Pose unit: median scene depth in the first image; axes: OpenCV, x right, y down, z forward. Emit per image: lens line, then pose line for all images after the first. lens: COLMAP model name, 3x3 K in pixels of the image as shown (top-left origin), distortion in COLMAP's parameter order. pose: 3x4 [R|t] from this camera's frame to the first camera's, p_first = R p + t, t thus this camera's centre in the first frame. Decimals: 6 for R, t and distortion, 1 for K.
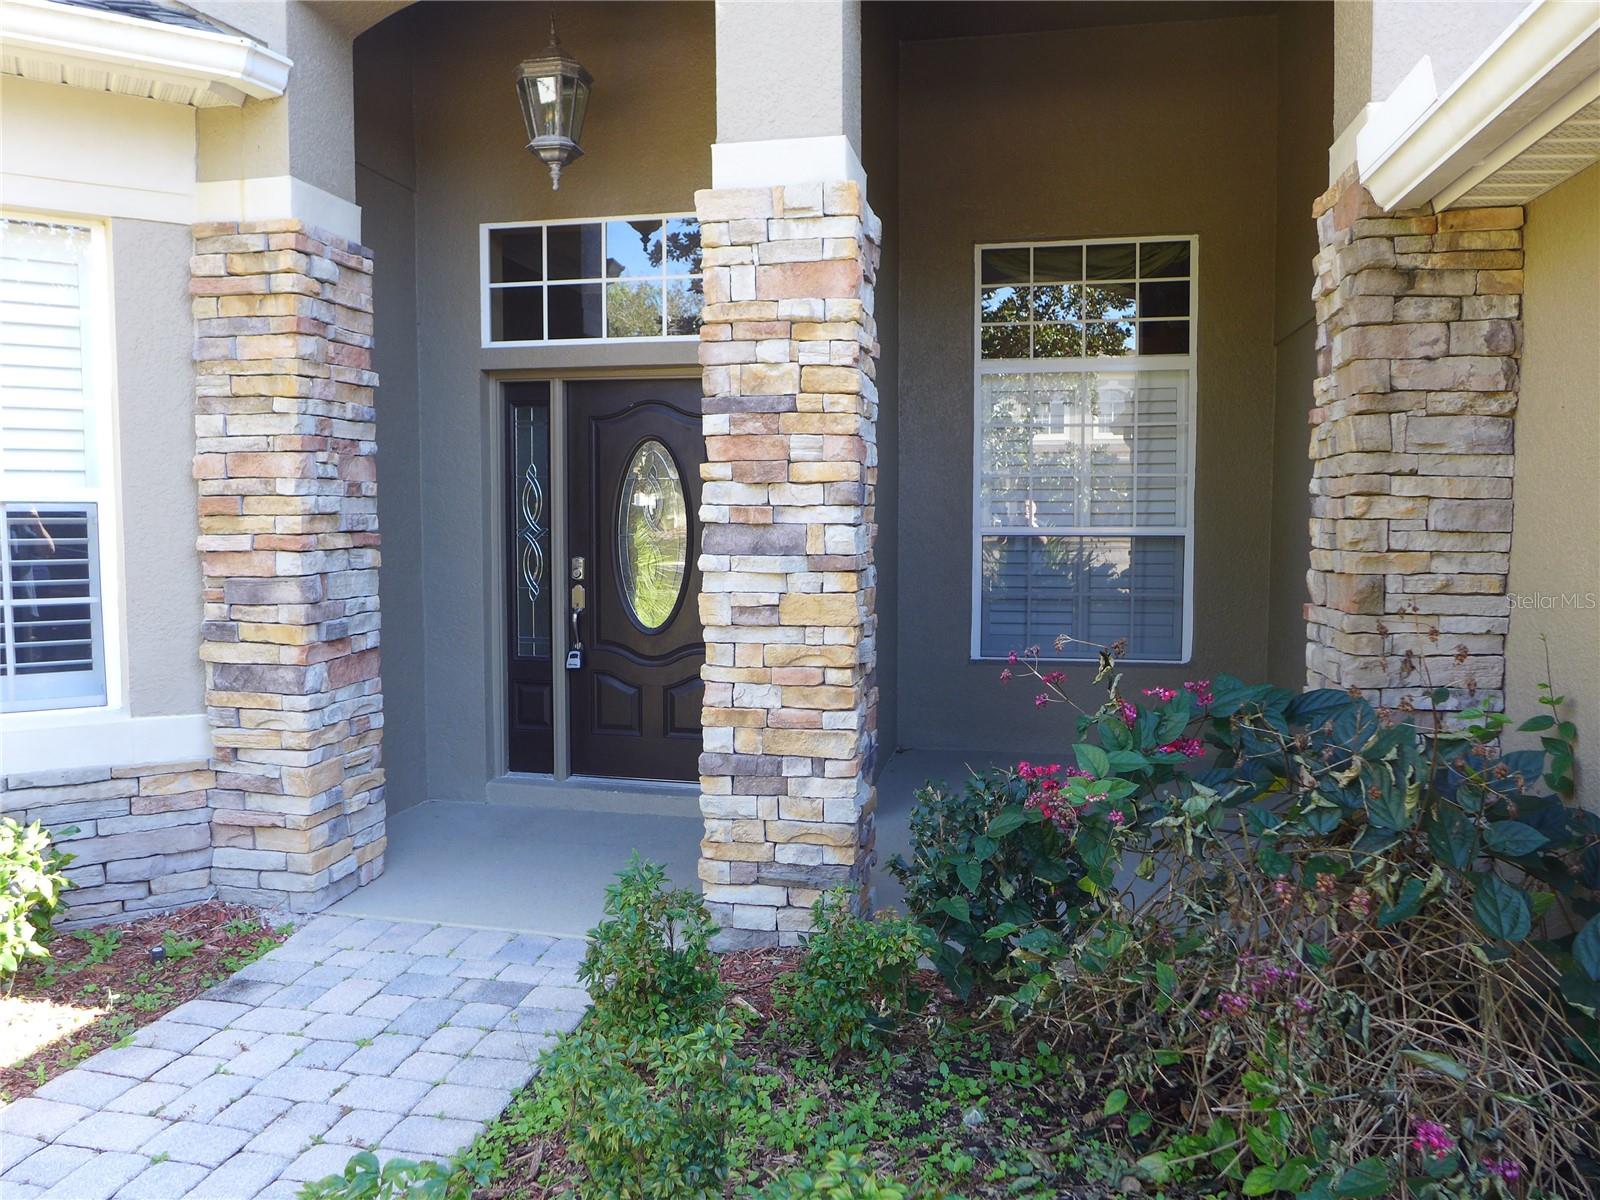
lens RADIAL K [[1156.7, 0, 786.1], [0, 1156.7, 593.9], [0, 0, 1]] dist [-0.044003, 0.001888]
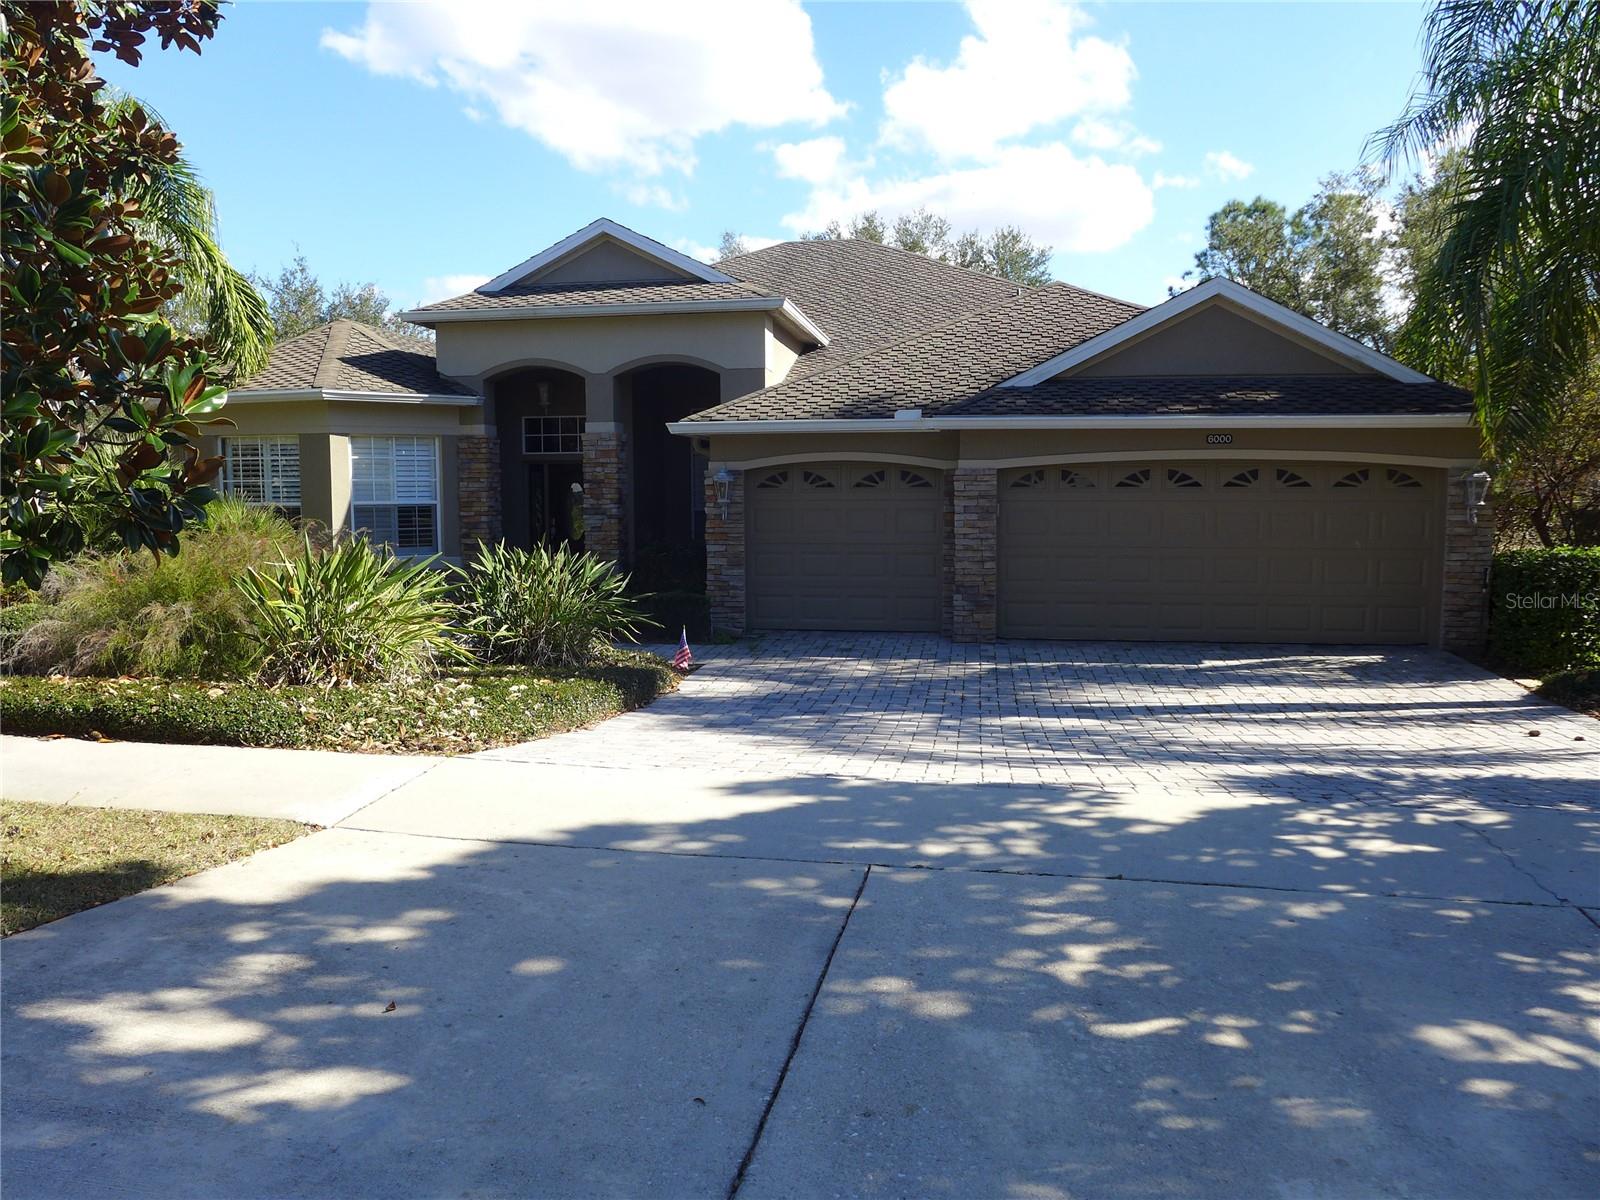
lens RADIAL K [[1156.7, 0, 786.1], [0, 1156.7, 593.9], [0, 0, 1]] dist [-0.044003, 0.001888]
pose [[0.999092, -0.011128, 0.041118, 0.472571], [0.010342, 0.999761, 0.019287, 0.175130], [-0.041323, -0.018844, 0.998968, -3.171588]]
